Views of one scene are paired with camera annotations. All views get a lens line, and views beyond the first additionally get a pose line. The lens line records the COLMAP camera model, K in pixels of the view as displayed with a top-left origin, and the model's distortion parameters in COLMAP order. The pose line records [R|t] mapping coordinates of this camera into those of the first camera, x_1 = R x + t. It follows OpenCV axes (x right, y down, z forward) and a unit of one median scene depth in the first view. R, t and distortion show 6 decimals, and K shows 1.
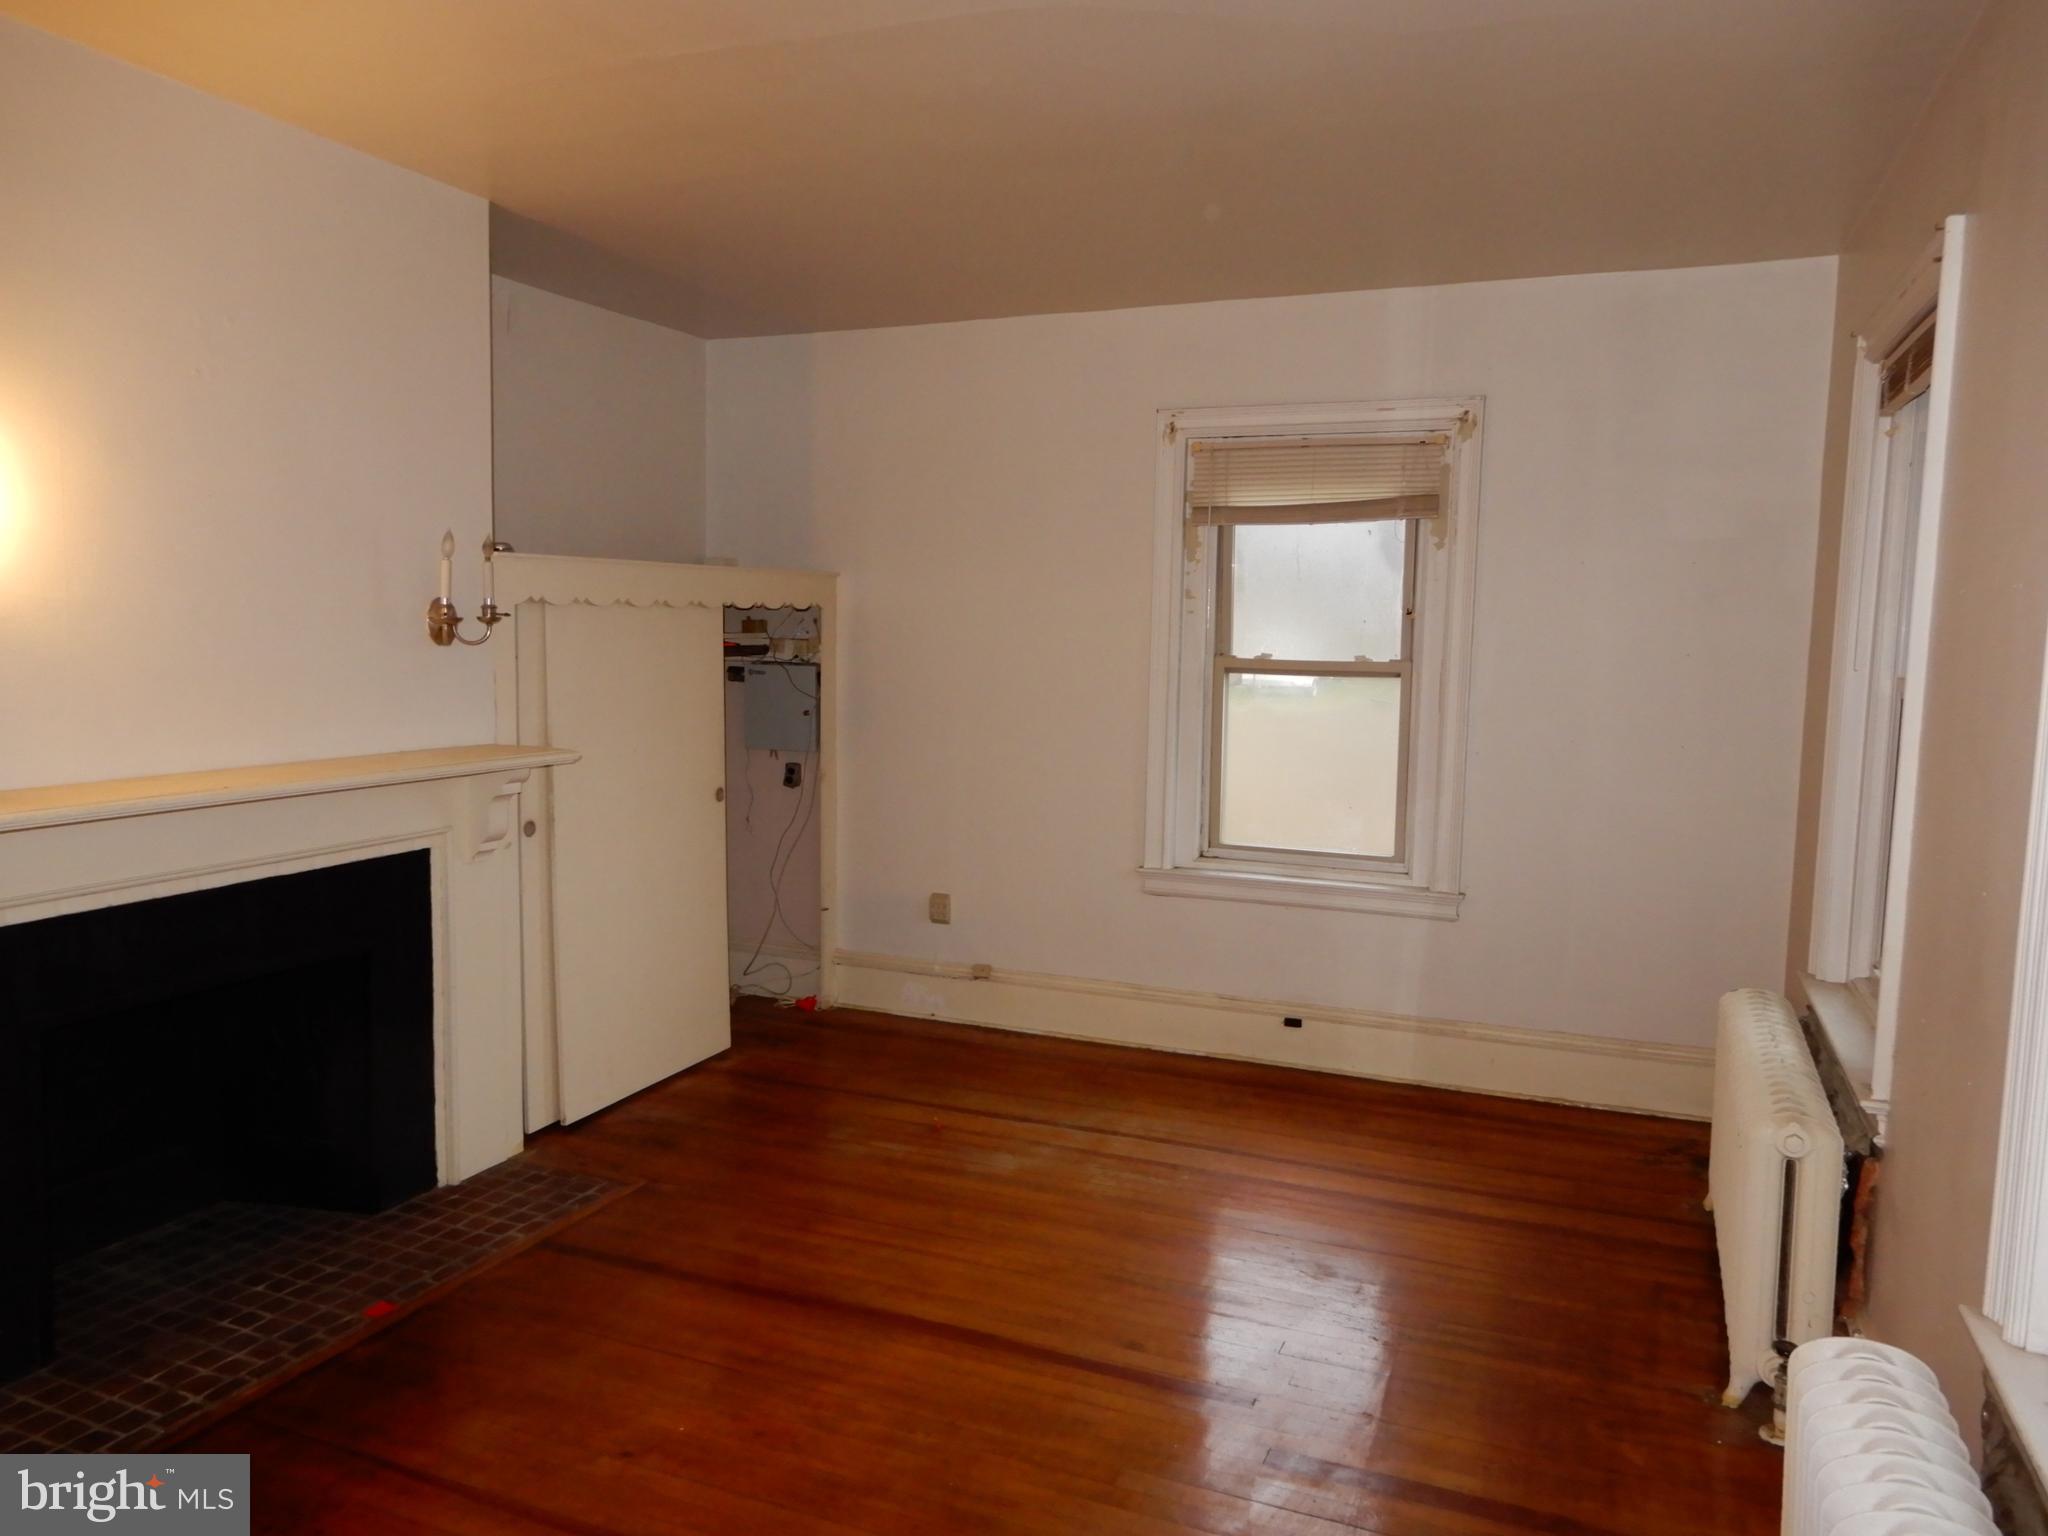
lens RADIAL K [[1442.0, 0, 1024.0], [0, 1442.0, 768.0], [0, 0, 1]] dist [0.001268, -0.004898]
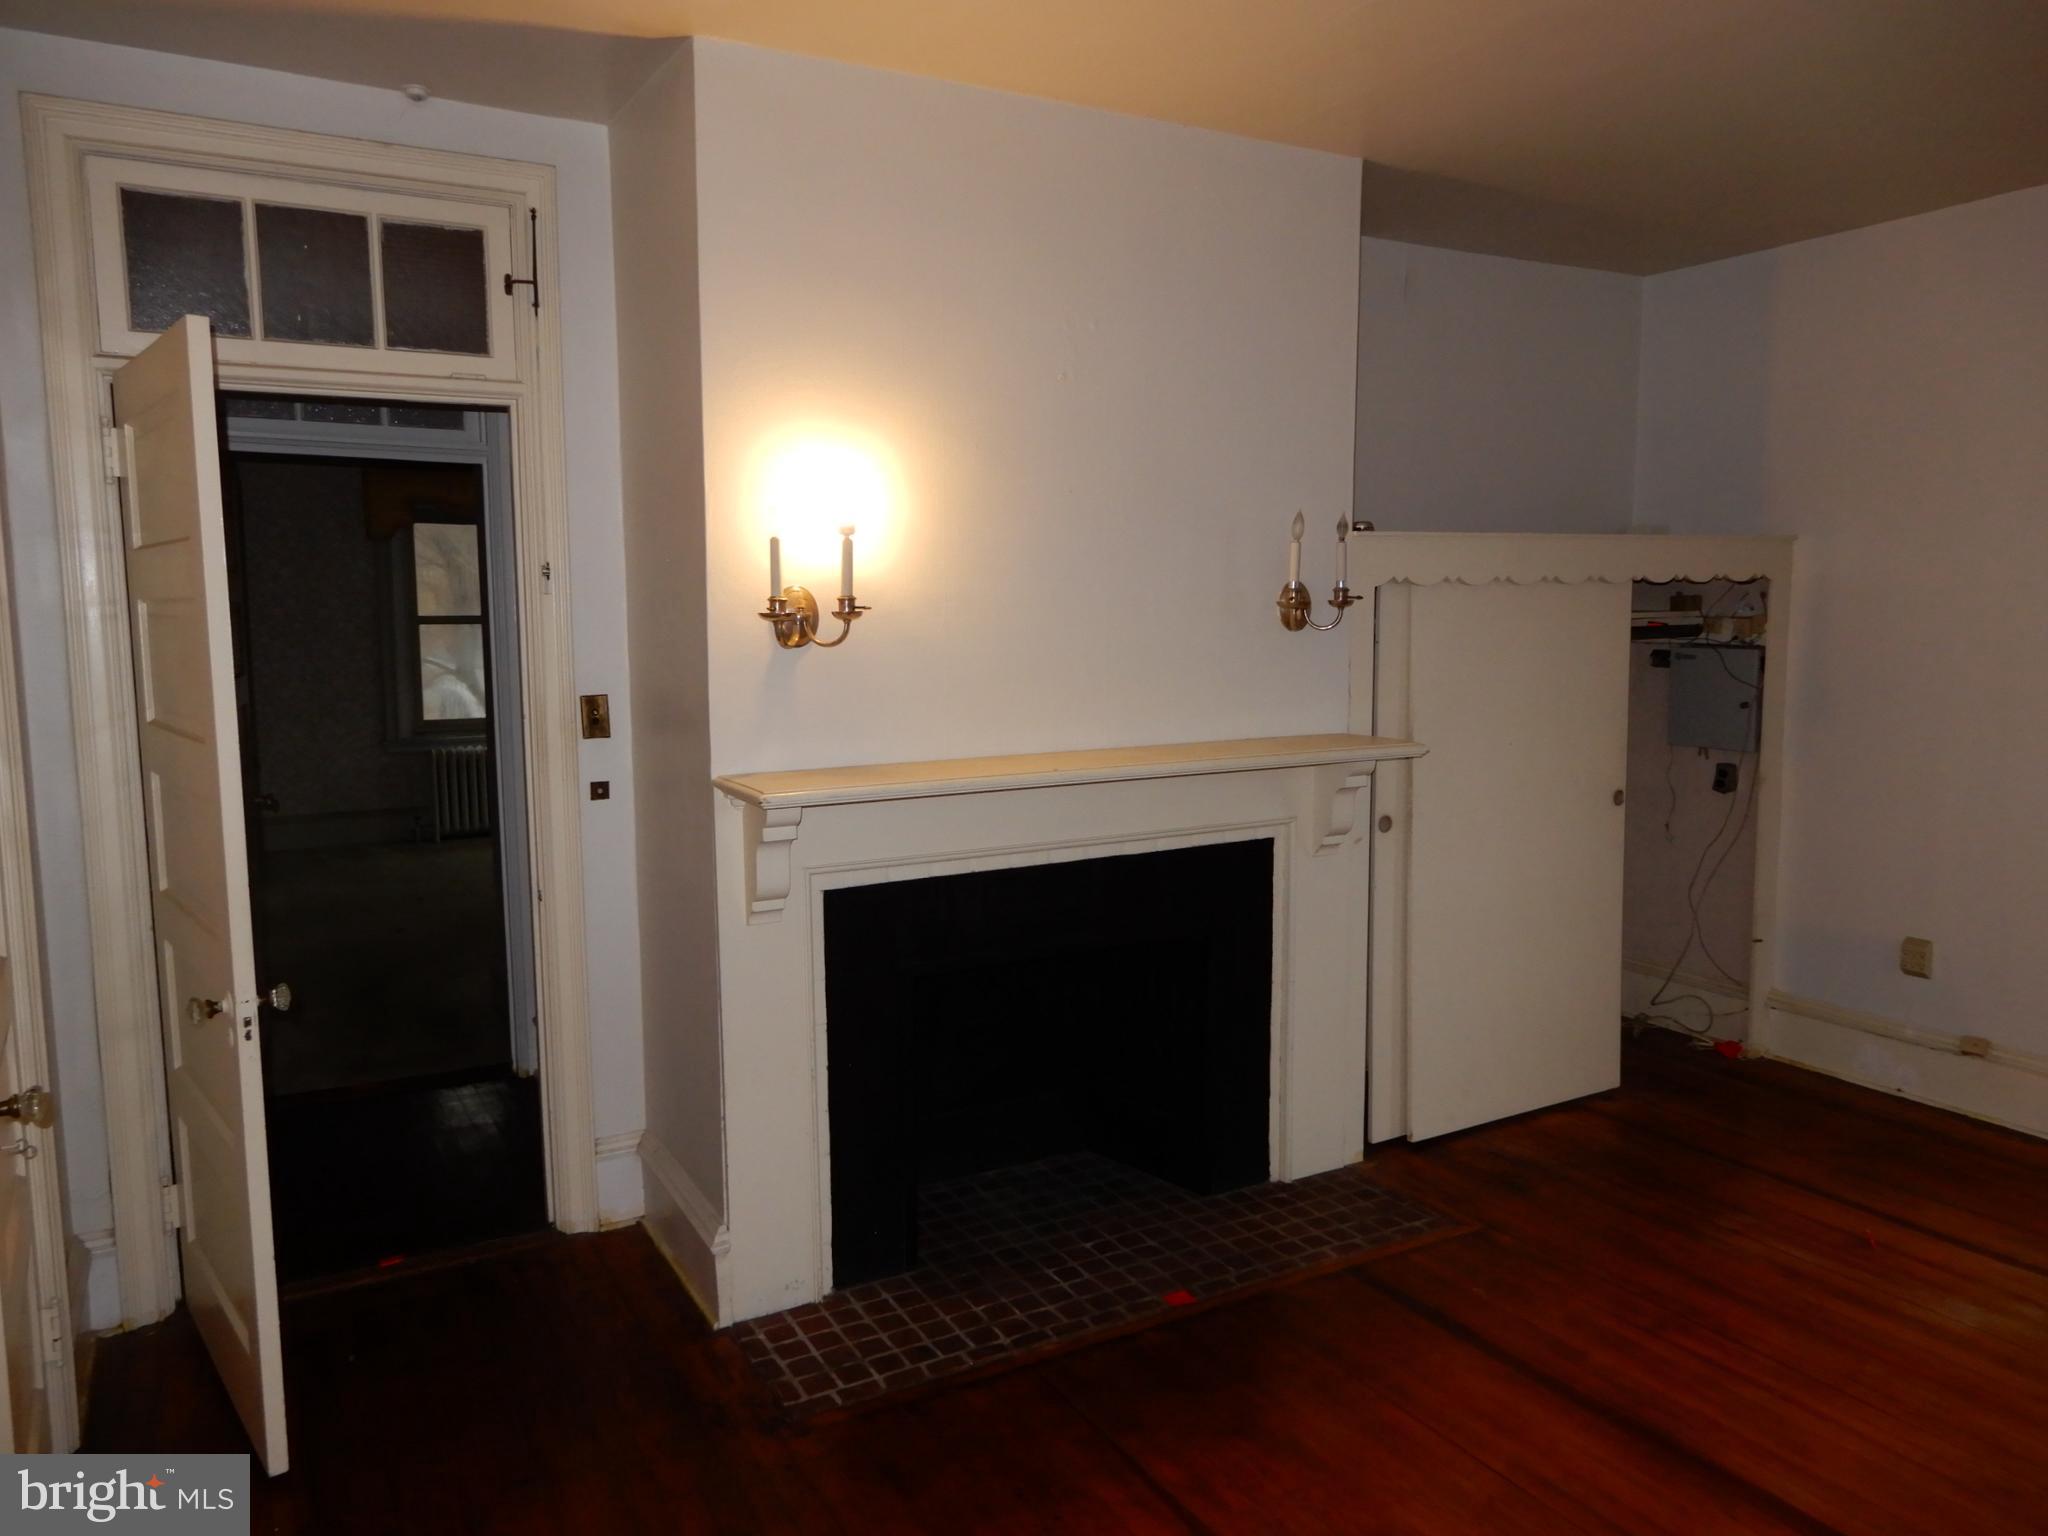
lens RADIAL K [[1442.0, 0, 1024.0], [0, 1442.0, 768.0], [0, 0, 1]] dist [0.001268, -0.004898]
pose [[0.787577, 0.048581, -0.614298, 0.051554], [-0.039979, 0.998816, 0.027735, -0.011694], [0.614918, 0.002716, 0.788586, 0.115347]]
